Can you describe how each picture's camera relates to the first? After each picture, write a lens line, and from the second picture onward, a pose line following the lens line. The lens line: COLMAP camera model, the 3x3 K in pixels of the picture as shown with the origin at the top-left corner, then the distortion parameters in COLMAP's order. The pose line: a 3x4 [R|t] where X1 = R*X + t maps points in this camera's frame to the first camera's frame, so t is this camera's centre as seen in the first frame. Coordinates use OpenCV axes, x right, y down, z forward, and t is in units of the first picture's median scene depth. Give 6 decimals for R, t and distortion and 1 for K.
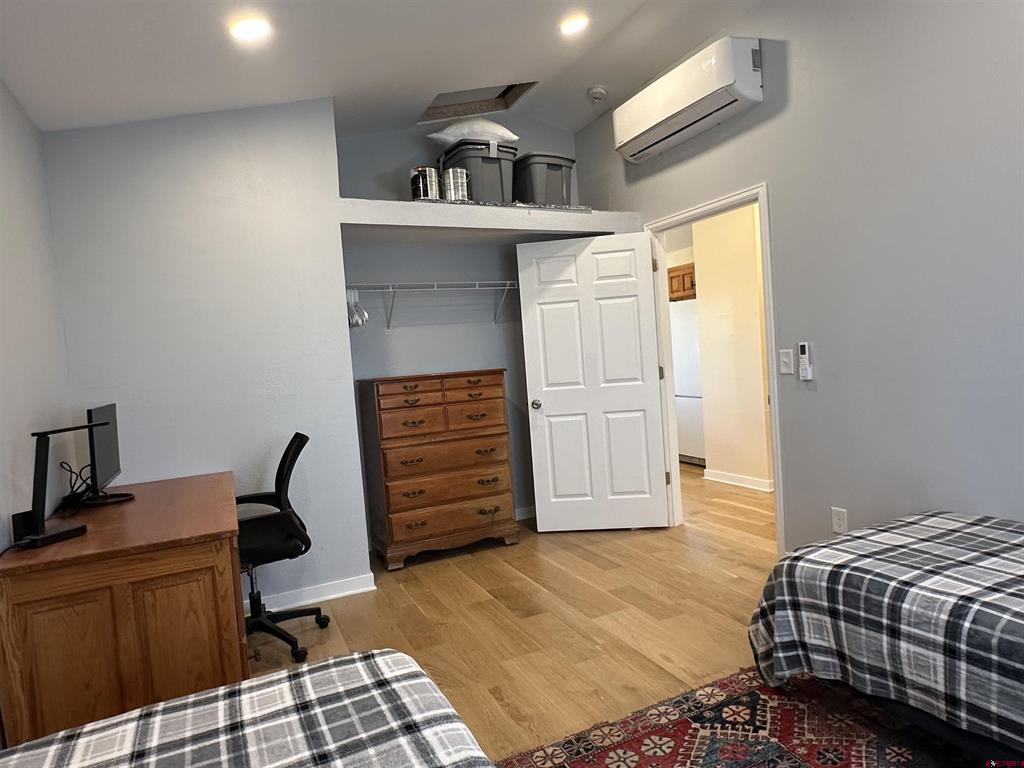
lens RADIAL K [[604.3, 0, 511.7], [0, 604.3, 389.5], [0, 0, 1]] dist [0.001199, -0.001621]
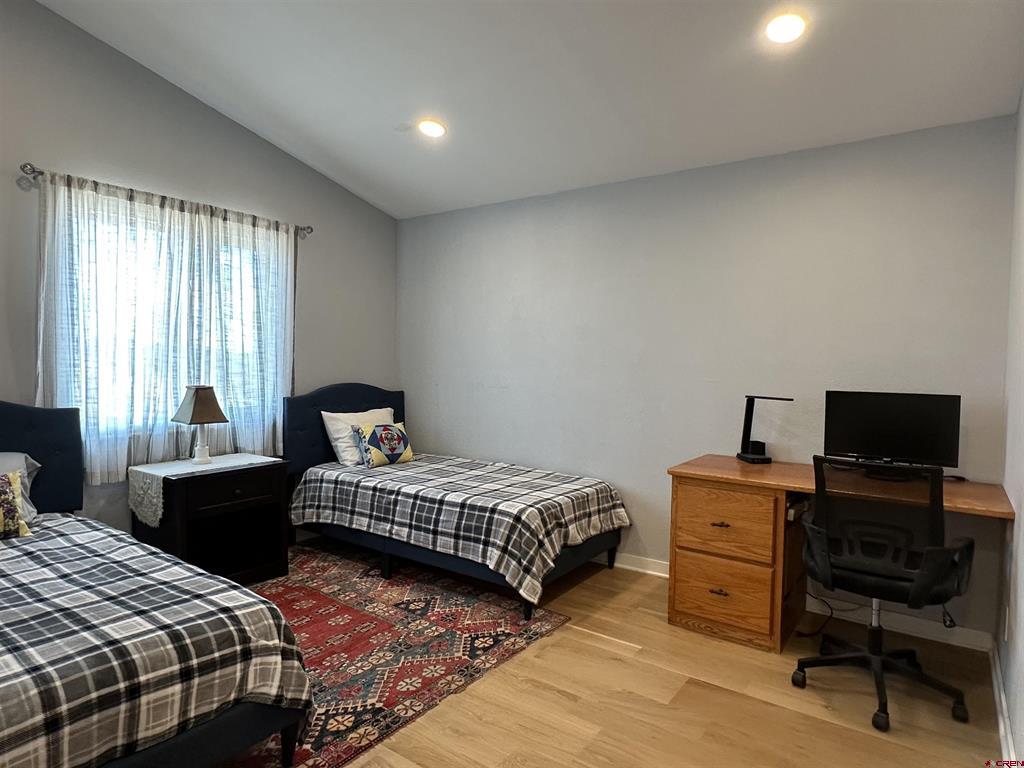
lens RADIAL K [[604.3, 0, 511.7], [0, 604.3, 389.5], [0, 0, 1]] dist [0.001199, -0.001621]
pose [[-0.879011, 0.075218, -0.470830, 0.568195], [0.018749, 0.992167, 0.123502, -0.159131], [0.476432, 0.099733, -0.873536, 2.023855]]
